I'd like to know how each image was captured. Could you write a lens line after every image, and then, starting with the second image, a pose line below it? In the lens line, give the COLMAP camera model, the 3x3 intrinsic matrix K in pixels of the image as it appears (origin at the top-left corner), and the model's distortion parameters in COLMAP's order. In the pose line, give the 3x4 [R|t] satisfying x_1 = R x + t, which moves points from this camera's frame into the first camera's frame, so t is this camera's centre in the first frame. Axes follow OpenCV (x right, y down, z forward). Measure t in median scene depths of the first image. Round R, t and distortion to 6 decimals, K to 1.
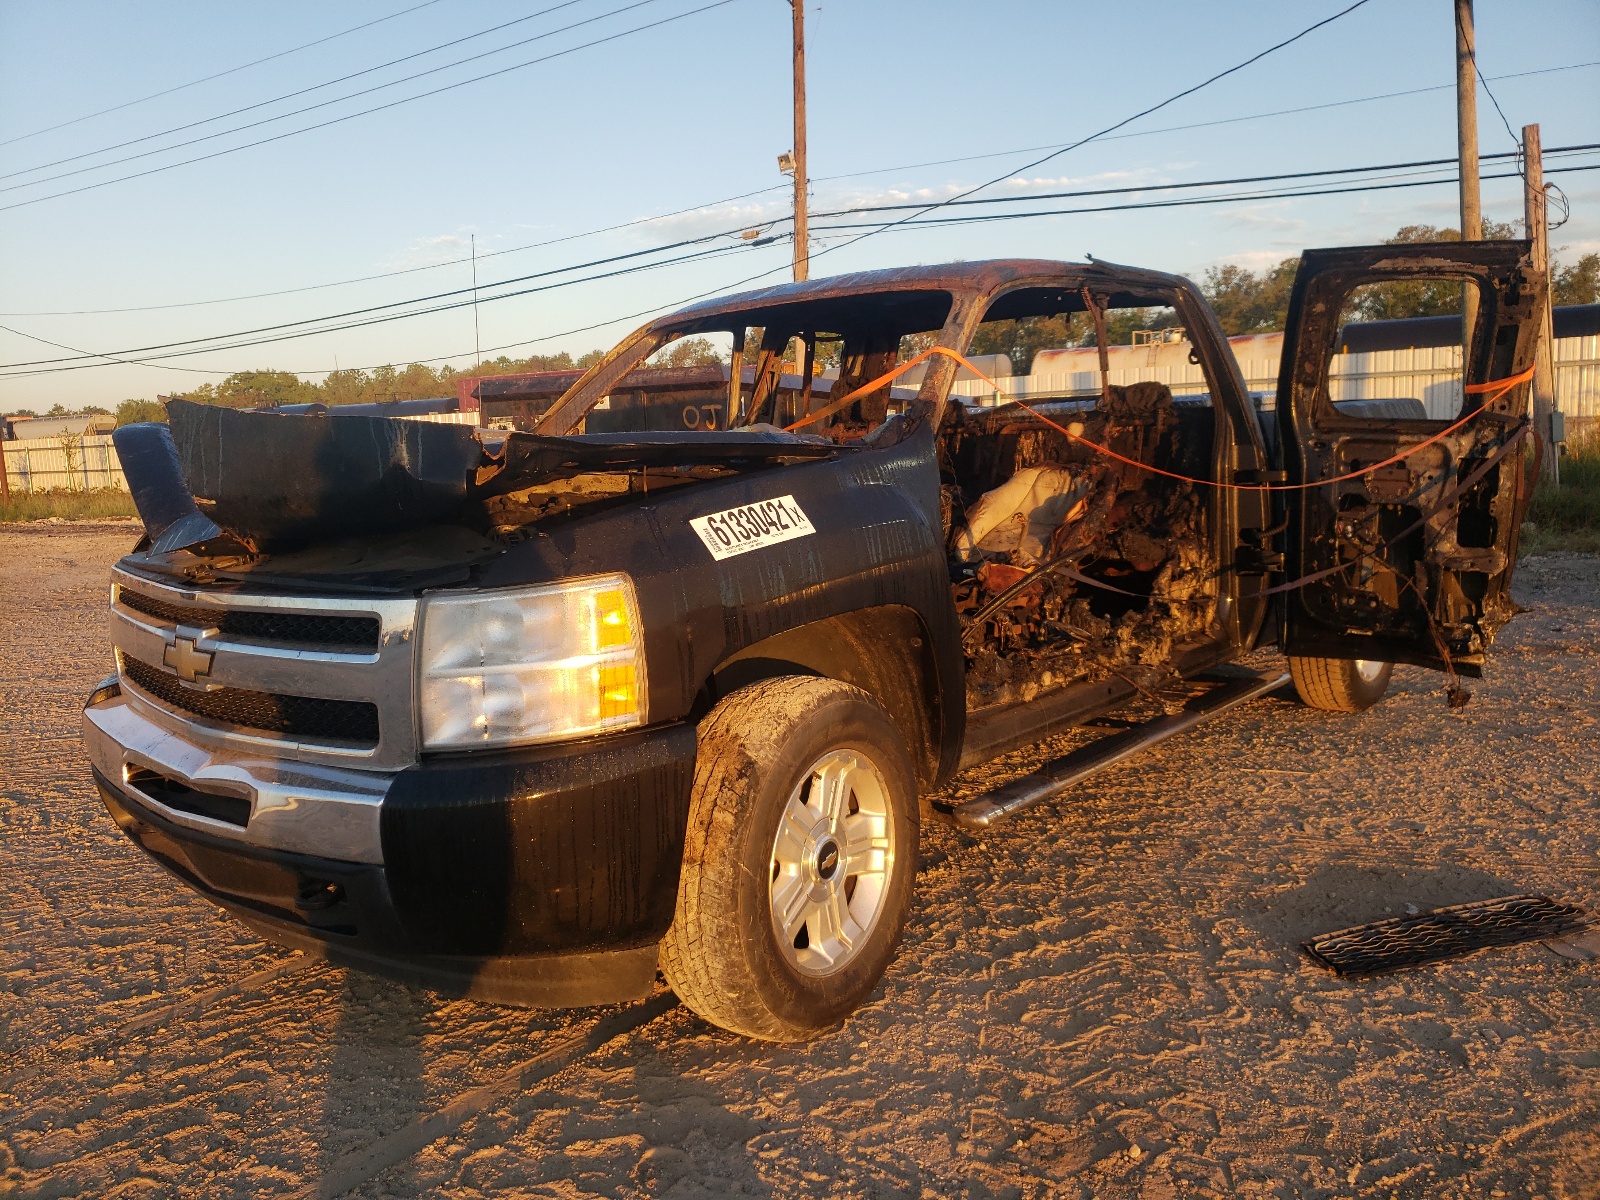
lens RADIAL K [[1206.8, 0, 803.8], [0, 1206.8, 591.1], [0, 0, 1]] dist [0.039453, -0.008101]
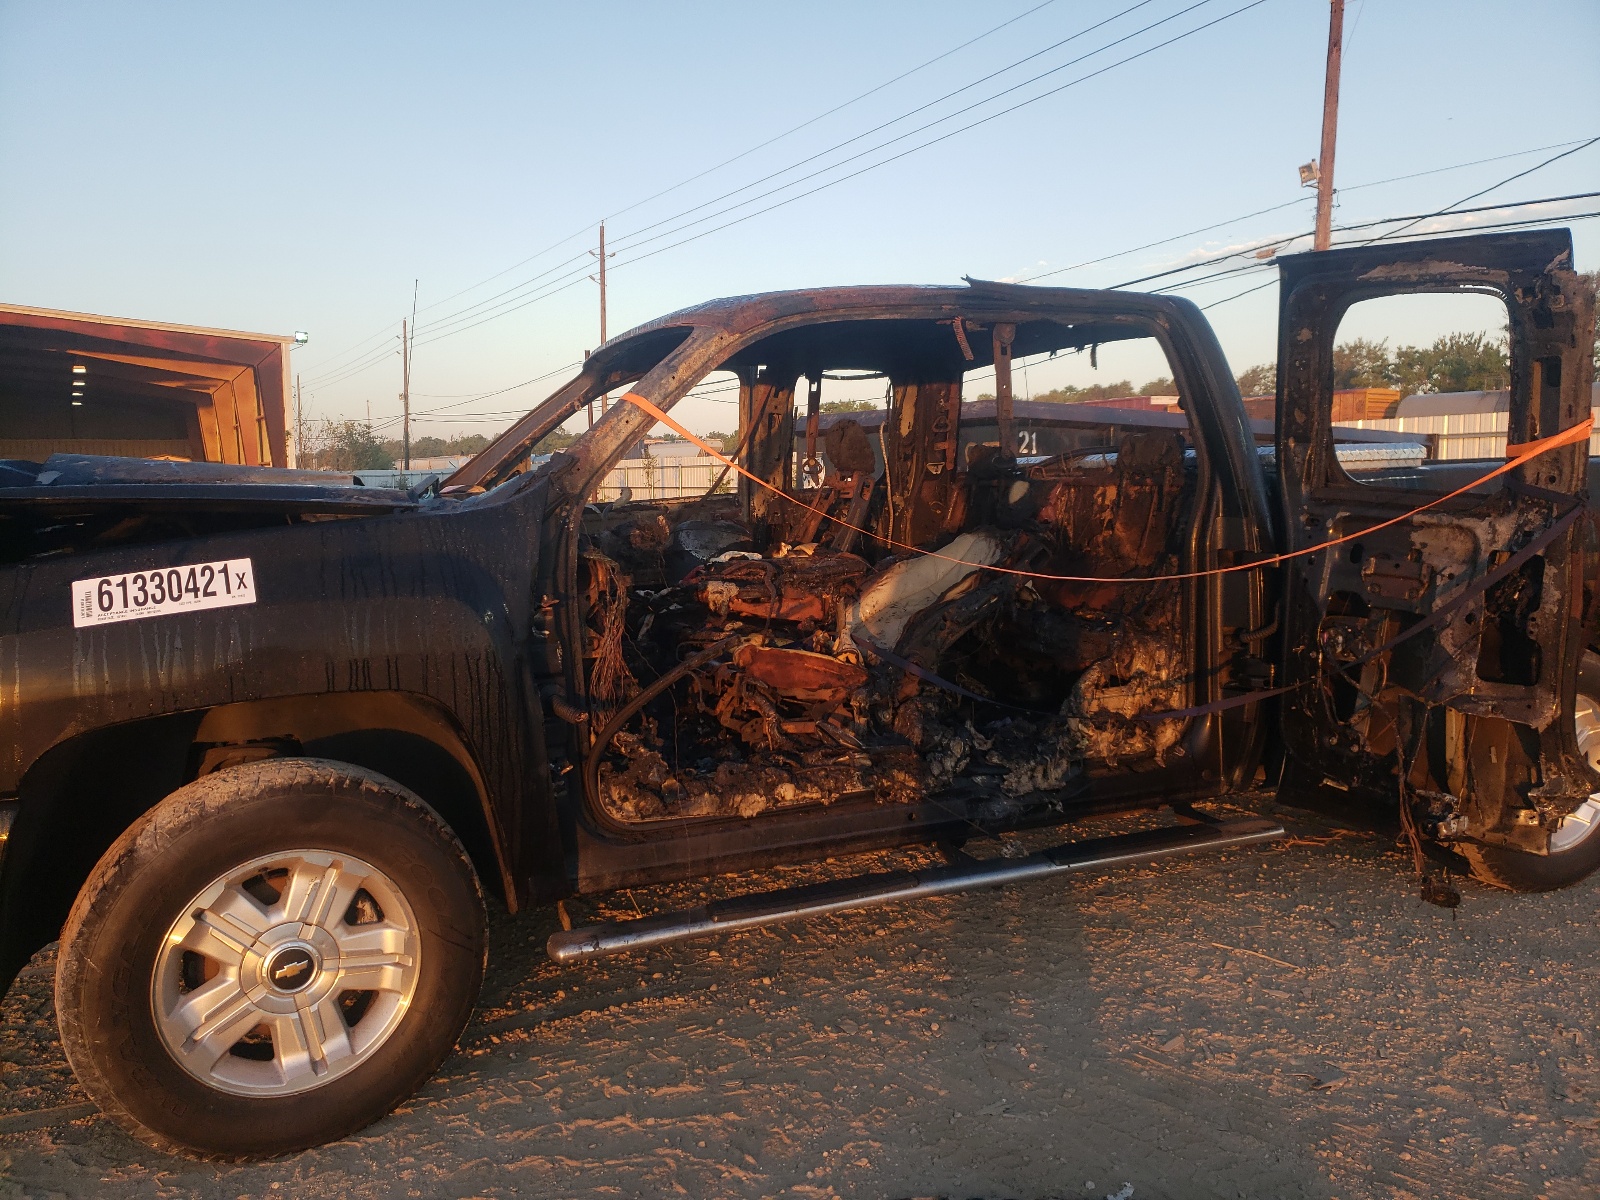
lens RADIAL K [[1206.8, 0, 801.9], [0, 1206.8, 600.4], [0, 0, 1]] dist [0.039453, -0.008101]
pose [[0.904889, 0.071035, -0.419679, 0.490474], [-0.077954, 0.996957, 0.000664, -0.053272], [0.418449, 0.032115, 0.907672, 0.225229]]
